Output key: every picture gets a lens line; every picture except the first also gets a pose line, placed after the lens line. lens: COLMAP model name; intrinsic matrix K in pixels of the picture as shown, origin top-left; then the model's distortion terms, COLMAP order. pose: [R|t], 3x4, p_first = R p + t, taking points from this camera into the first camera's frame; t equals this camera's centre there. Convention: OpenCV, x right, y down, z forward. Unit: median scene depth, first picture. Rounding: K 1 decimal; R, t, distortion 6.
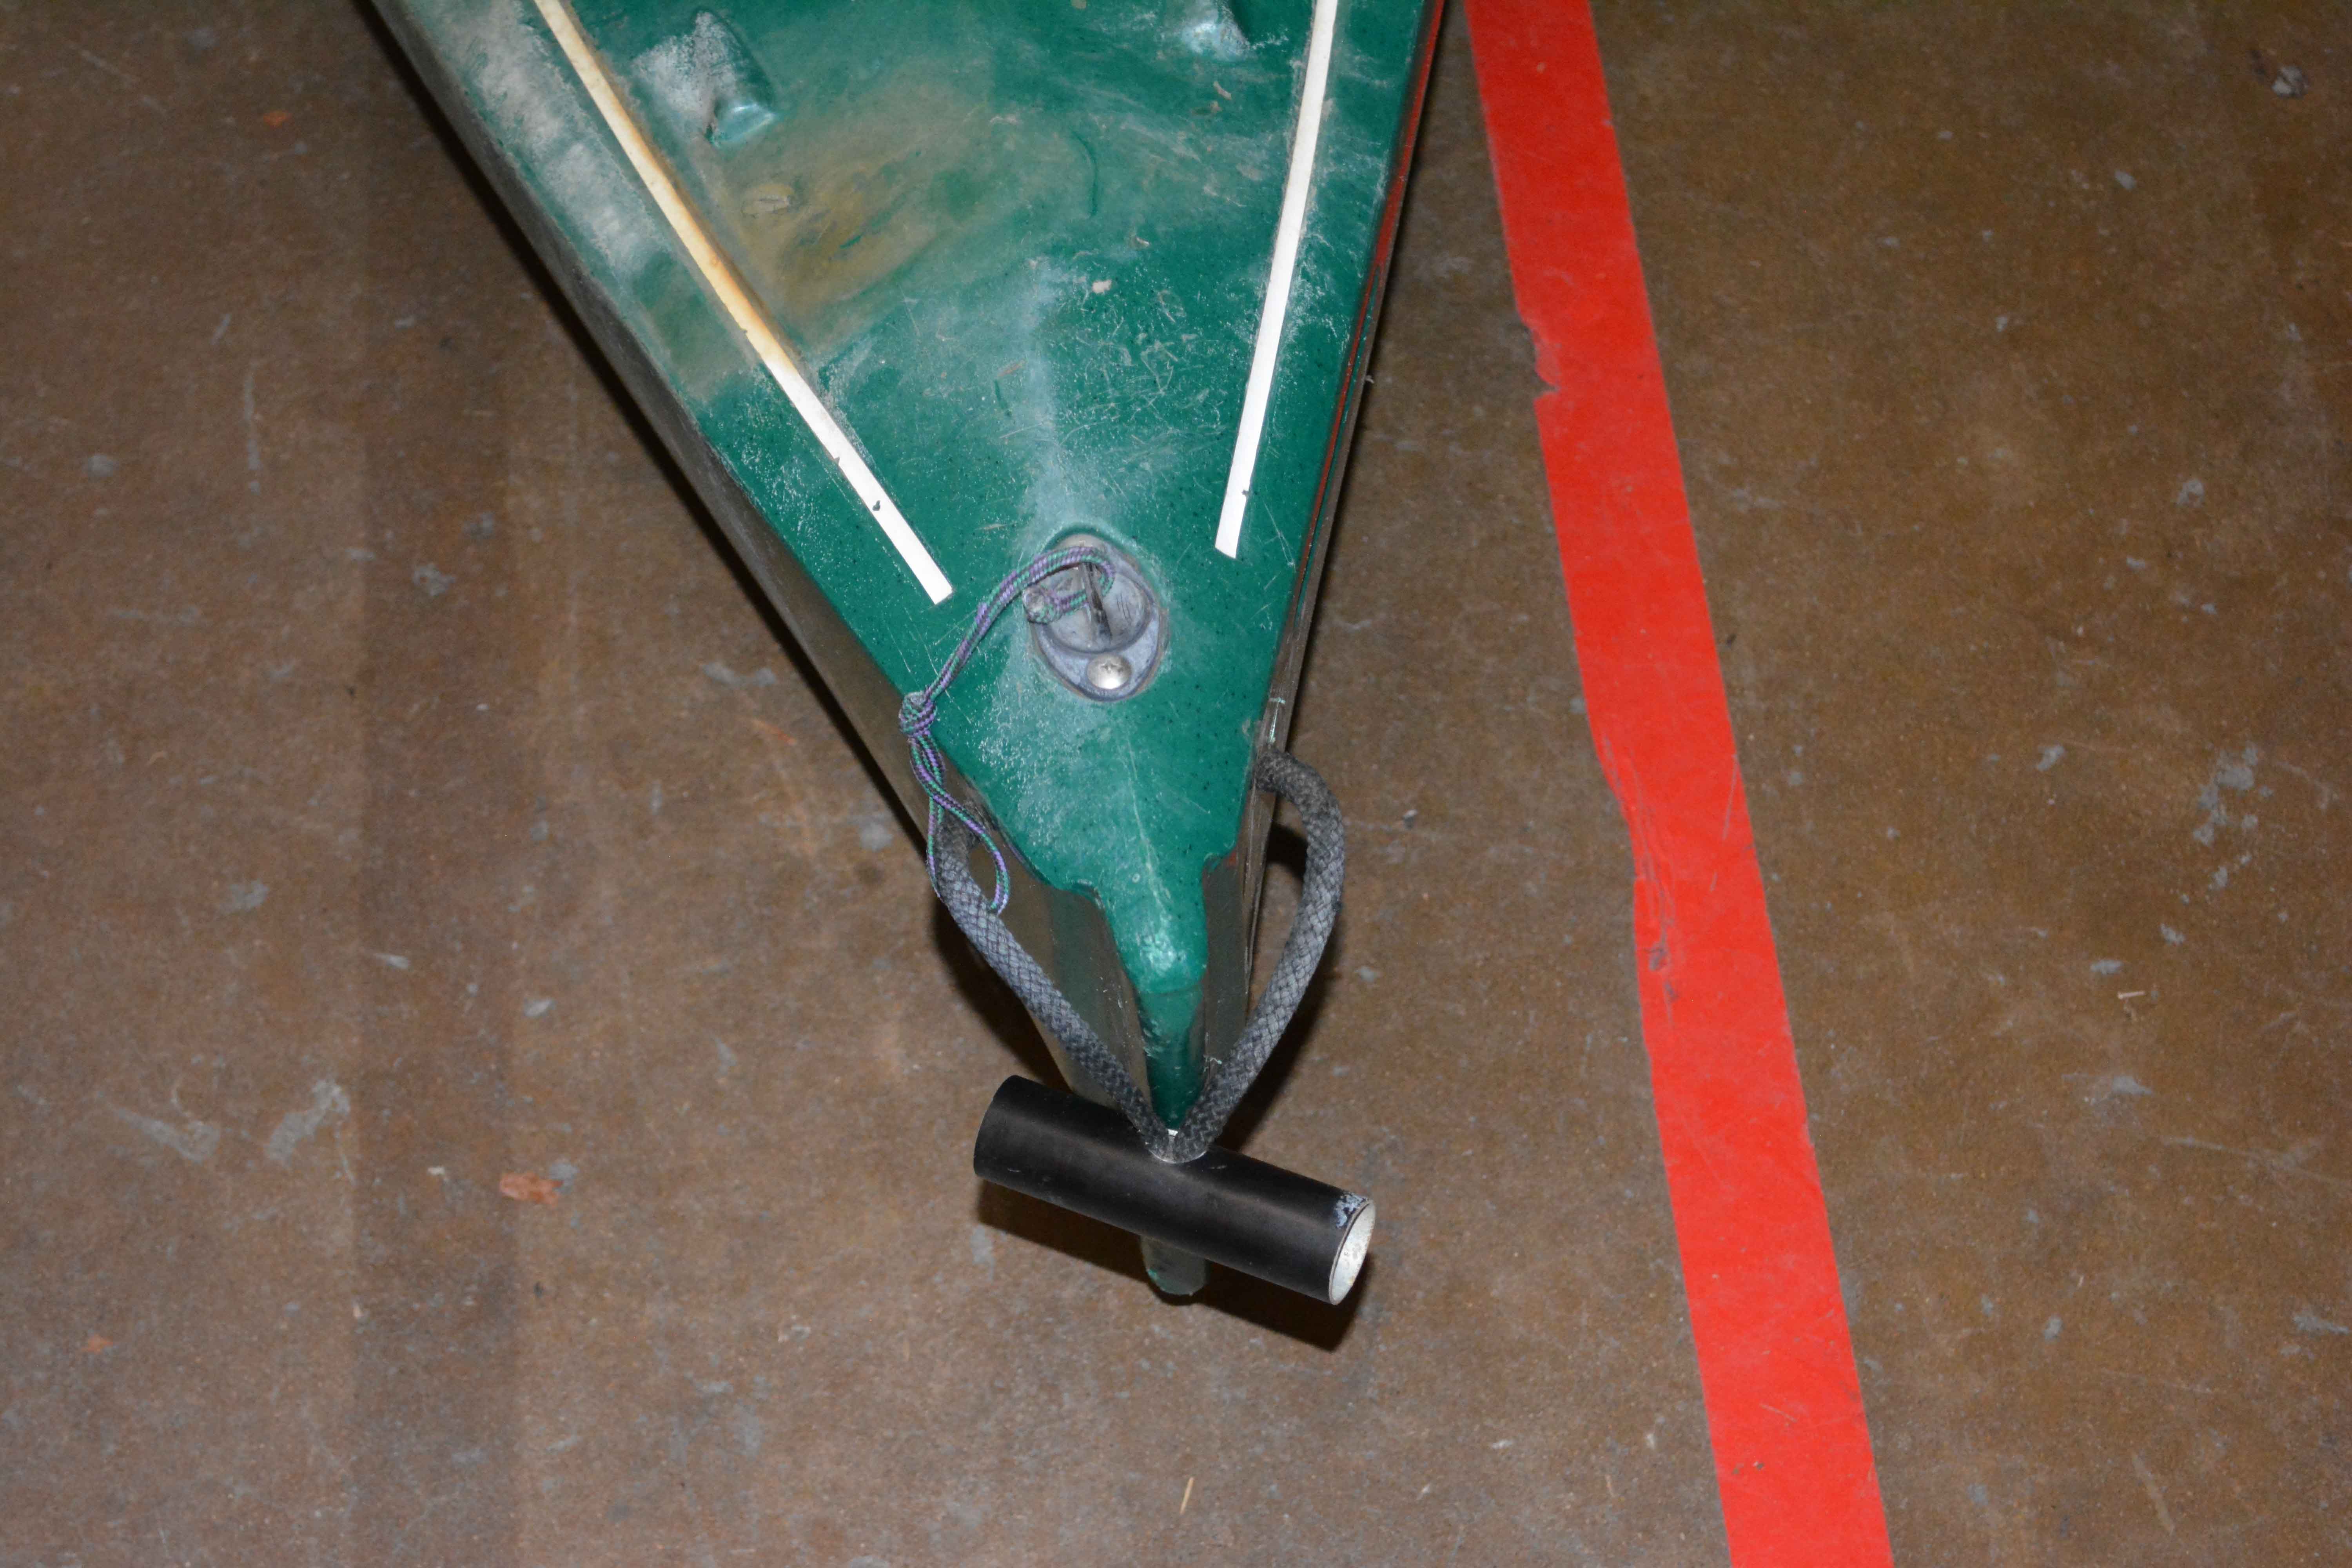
lens RADIAL K [[4410.8, 0, 1153.6], [0, 4410.8, 796.0], [0, 0, 1]] dist [0.017137, 0.000000]
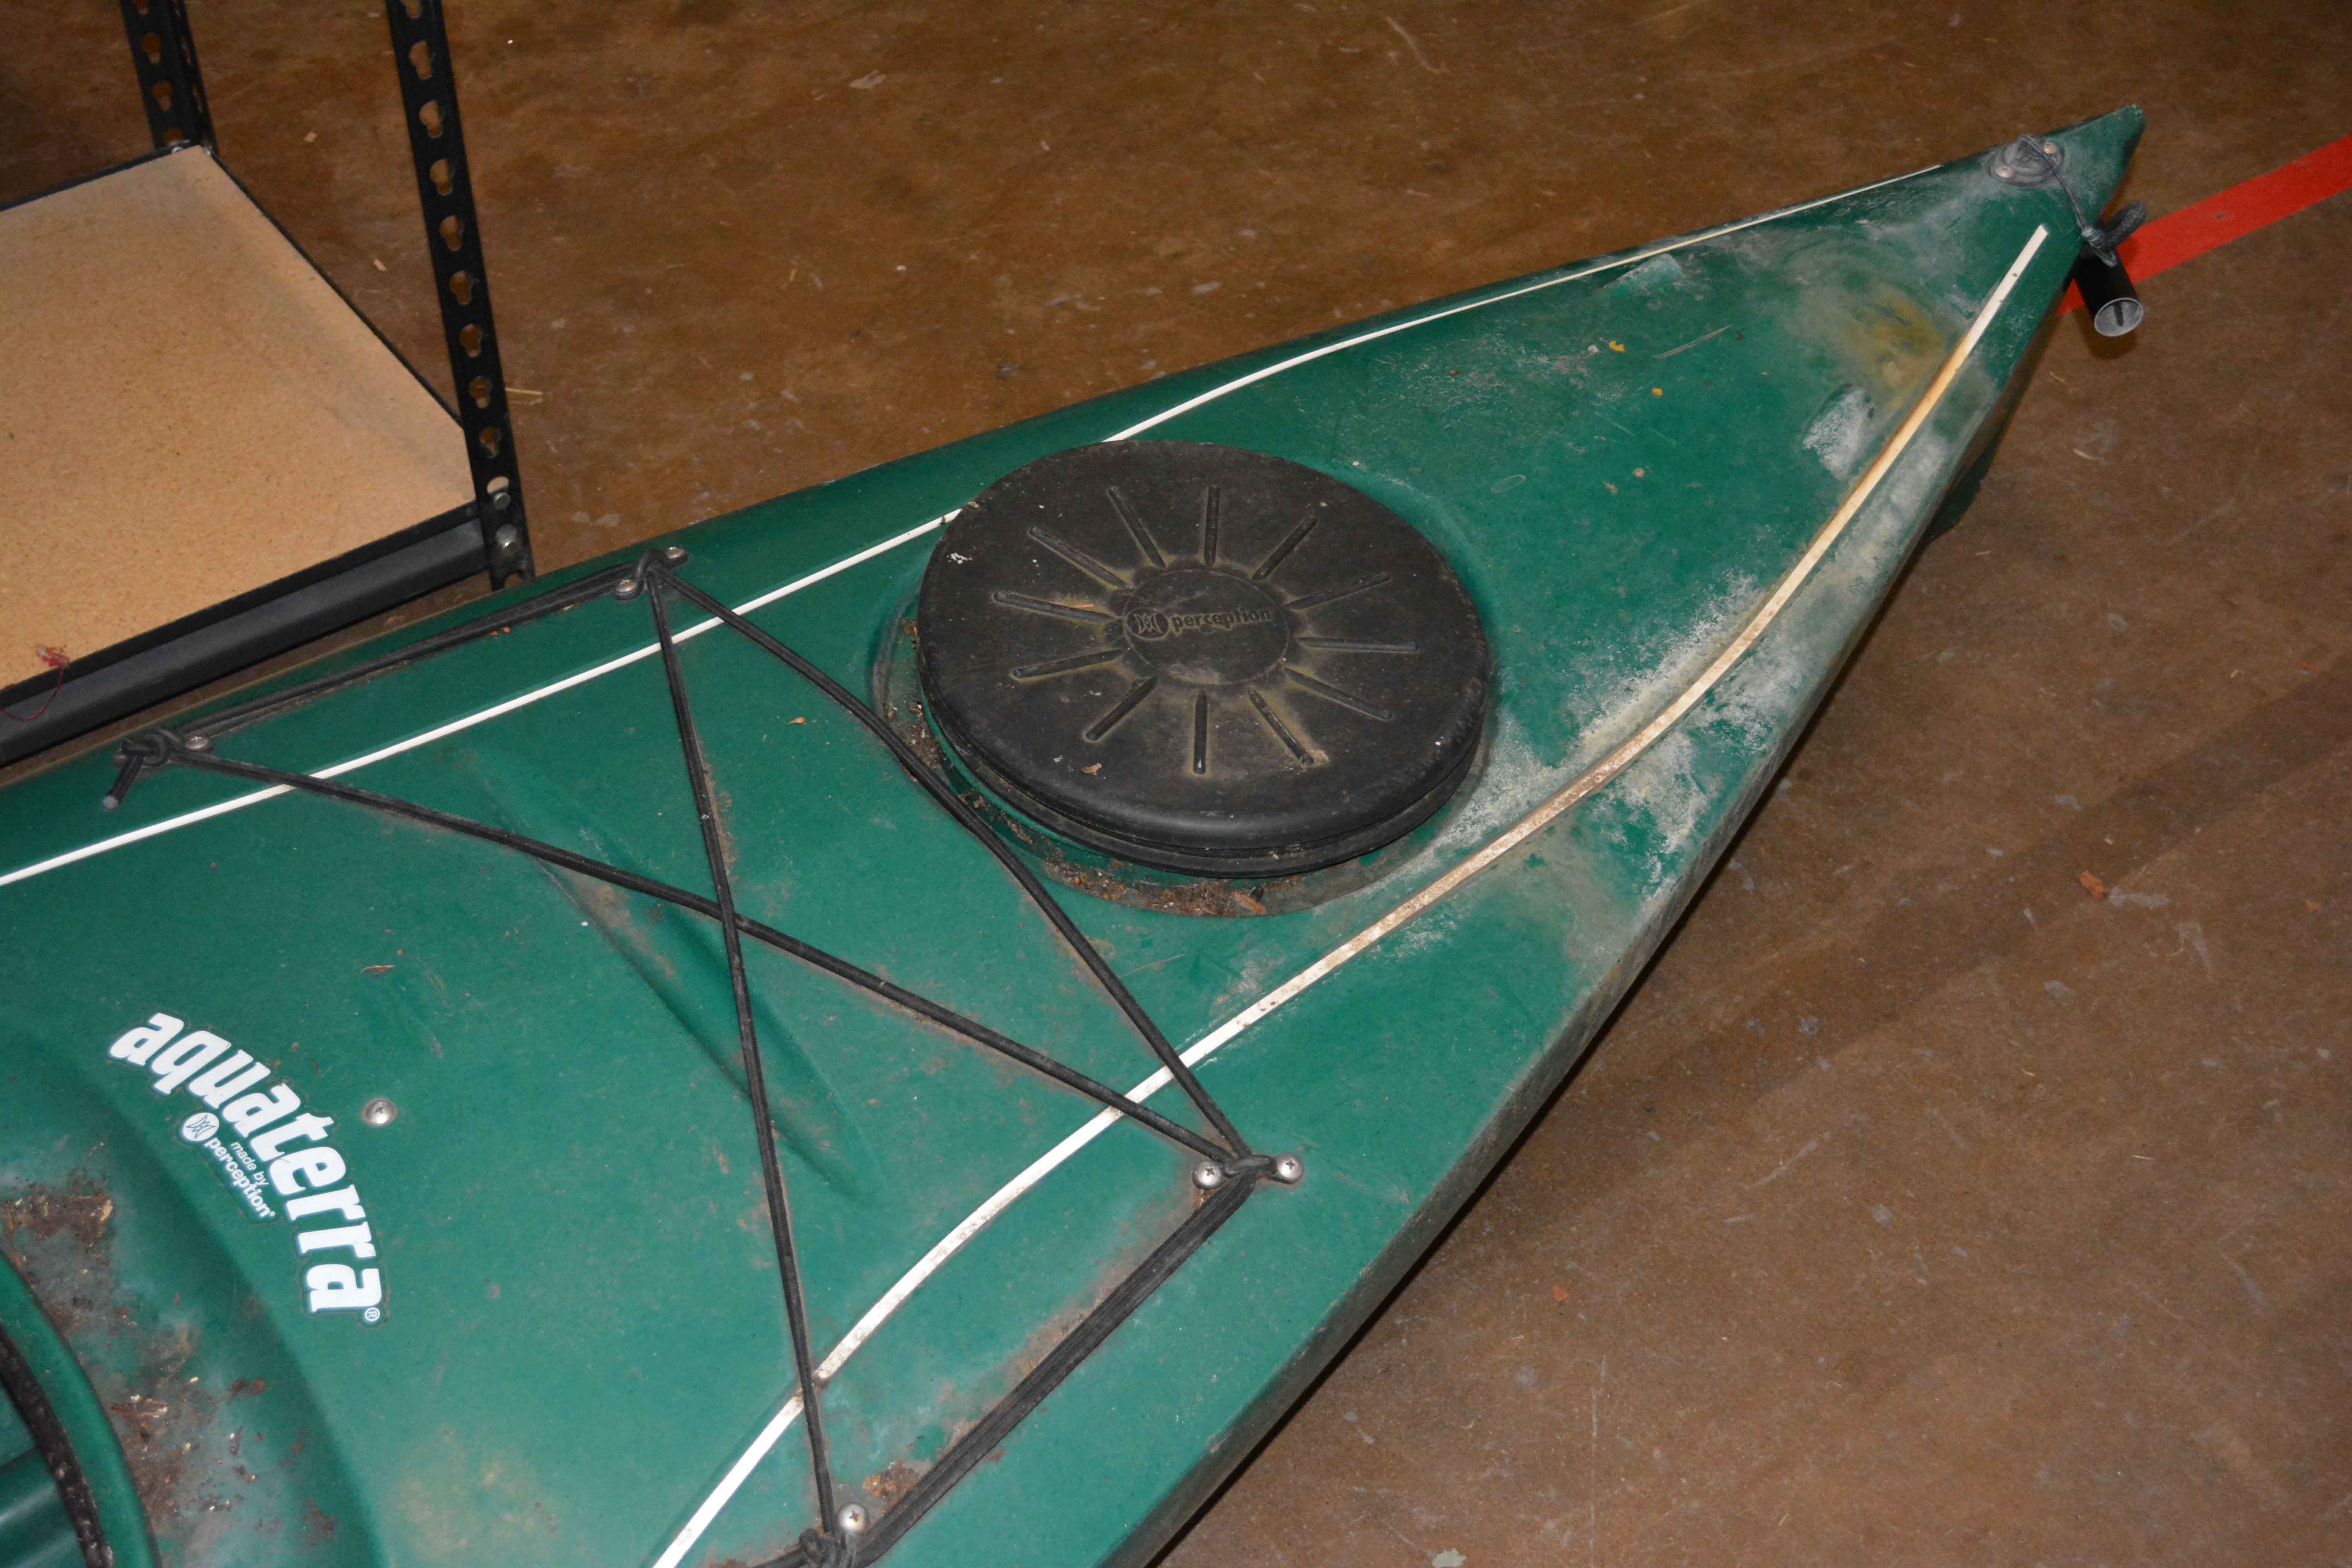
lens RADIAL K [[3140.9, 0, 1160.0], [0, 3140.9, 785.7], [0, 0, 1]] dist [-0.033518, 0.000000]
pose [[-0.506234, -0.603628, 0.615923, -0.759173], [0.682919, 0.155548, 0.713741, -1.127939], [-0.526640, 0.781945, 0.333485, 0.769819]]
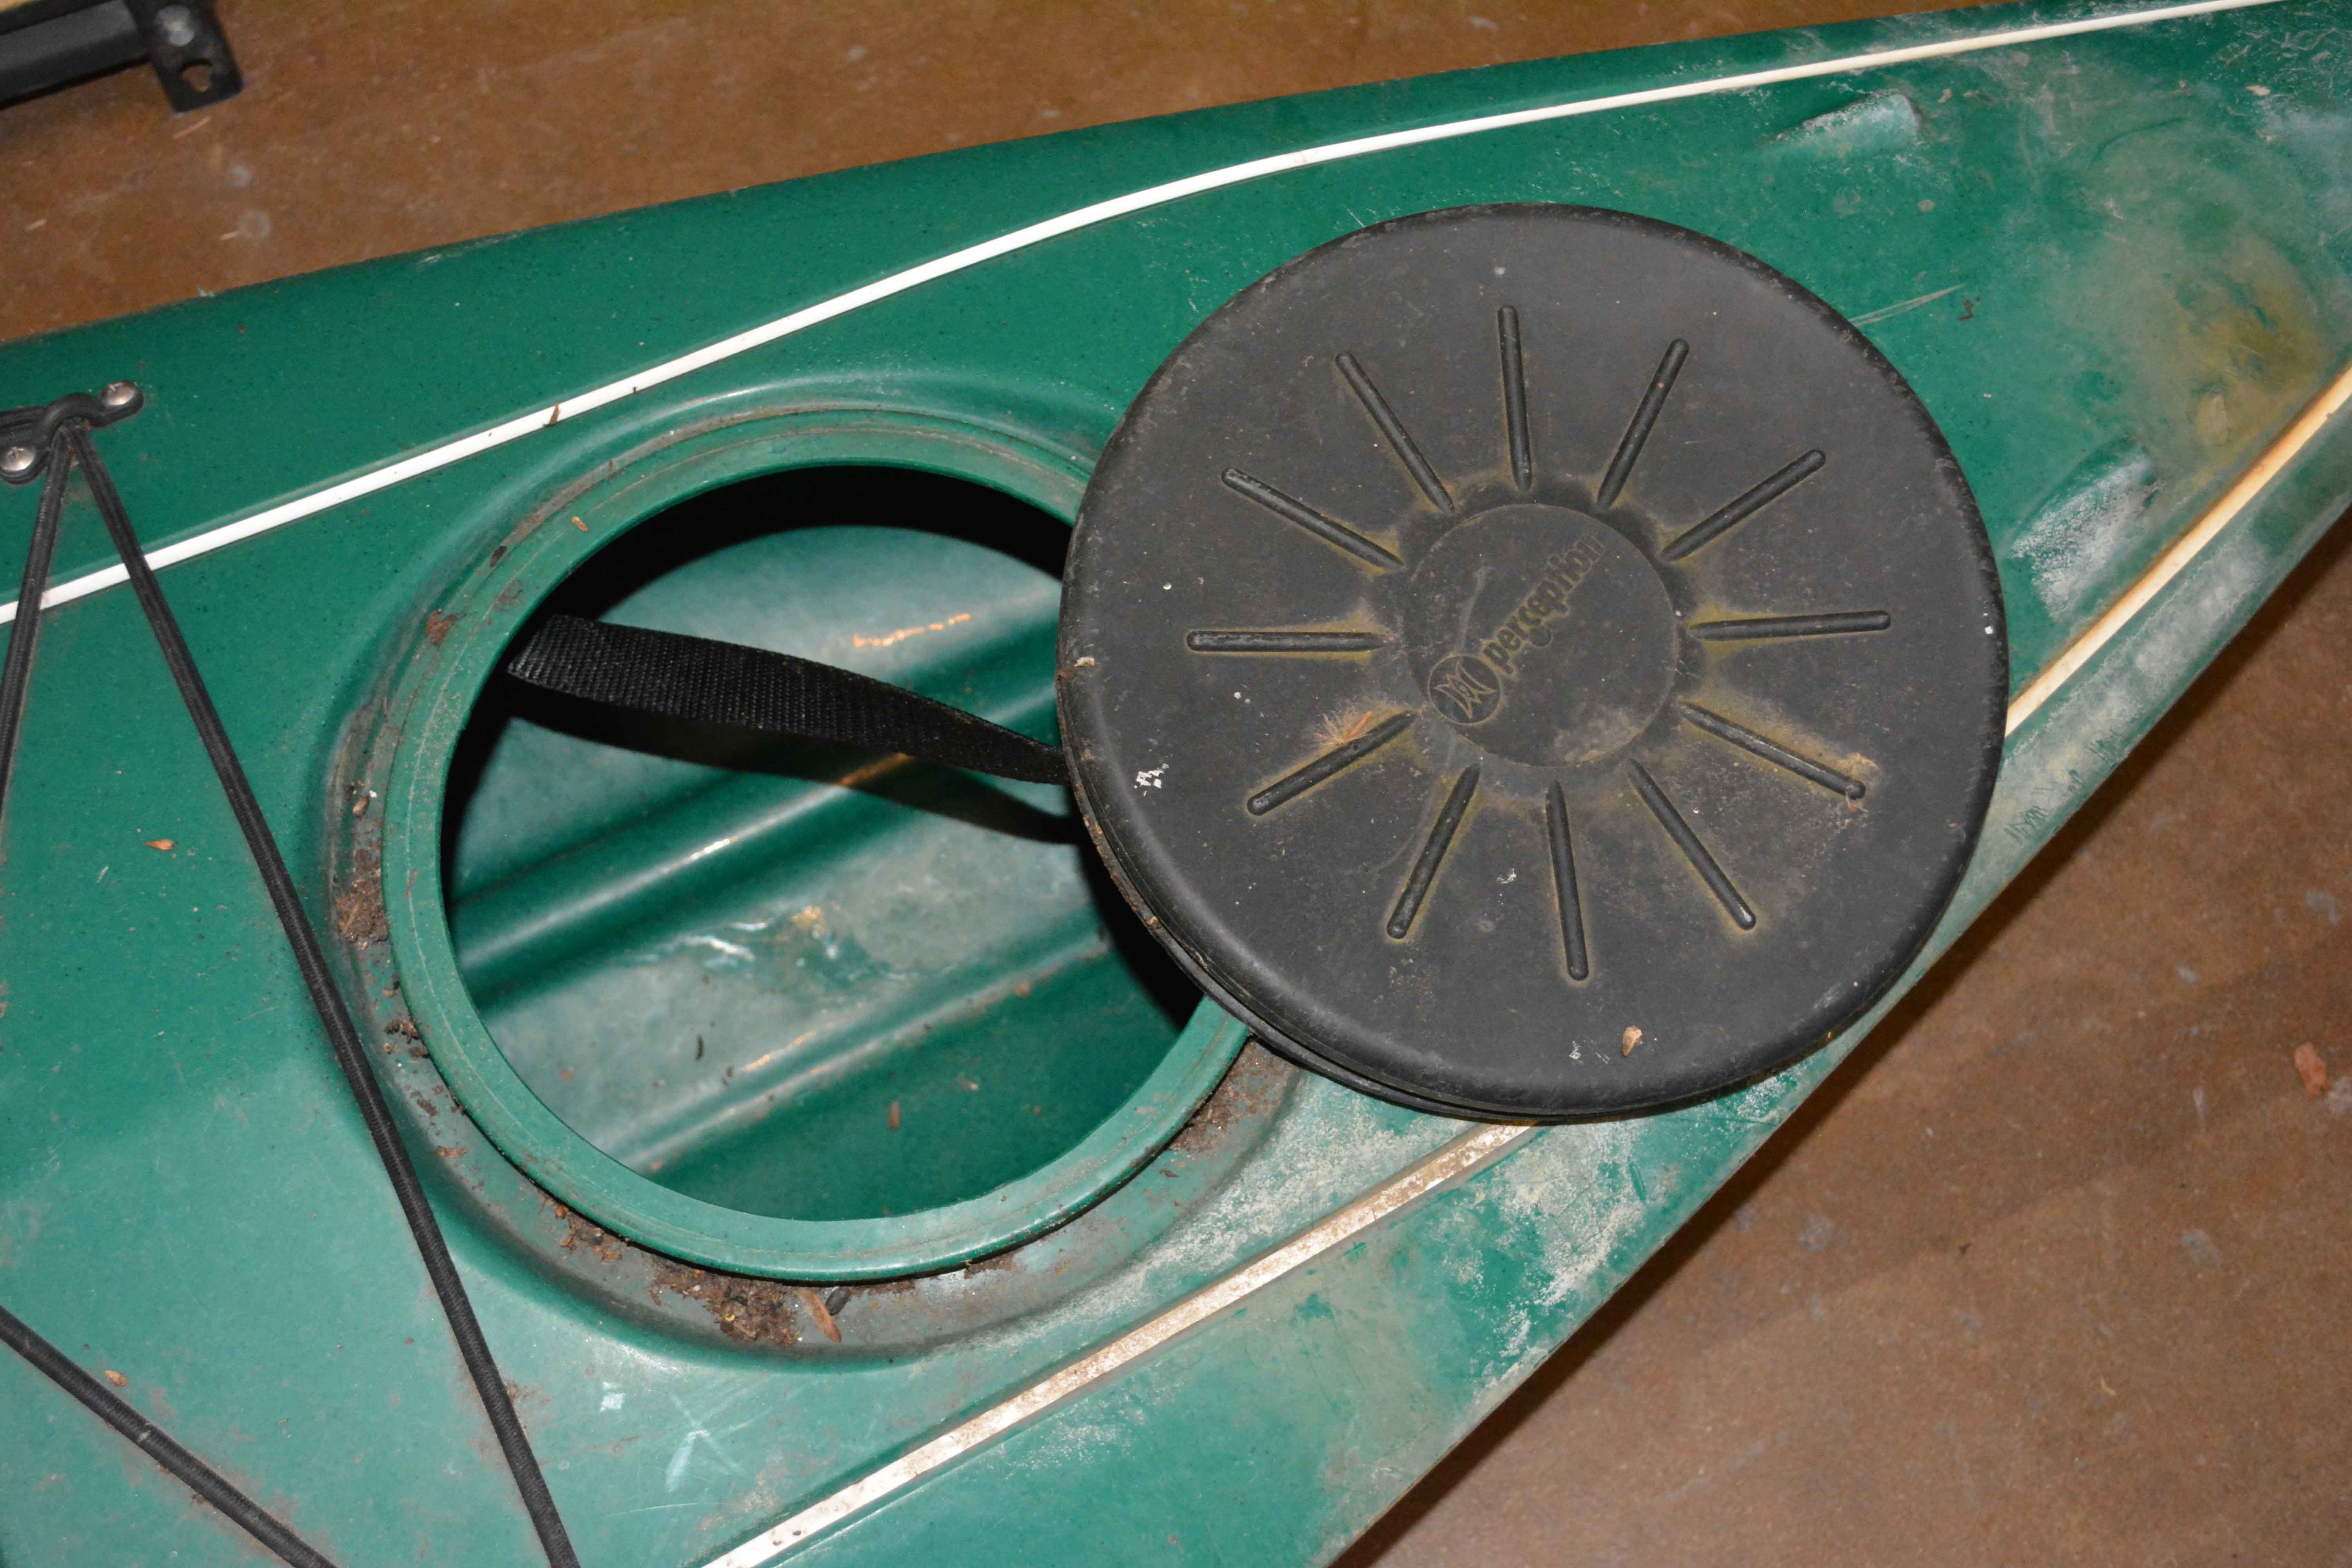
lens RADIAL K [[2926.2, 0, 1170.2], [0, 2926.2, 800.3], [0, 0, 1]] dist [-0.035097, 0.000000]
pose [[-0.304500, -0.880868, 0.362424, -0.313488], [0.740703, 0.020245, 0.671528, -0.717413], [-0.598865, 0.472929, 0.646297, 0.660730]]
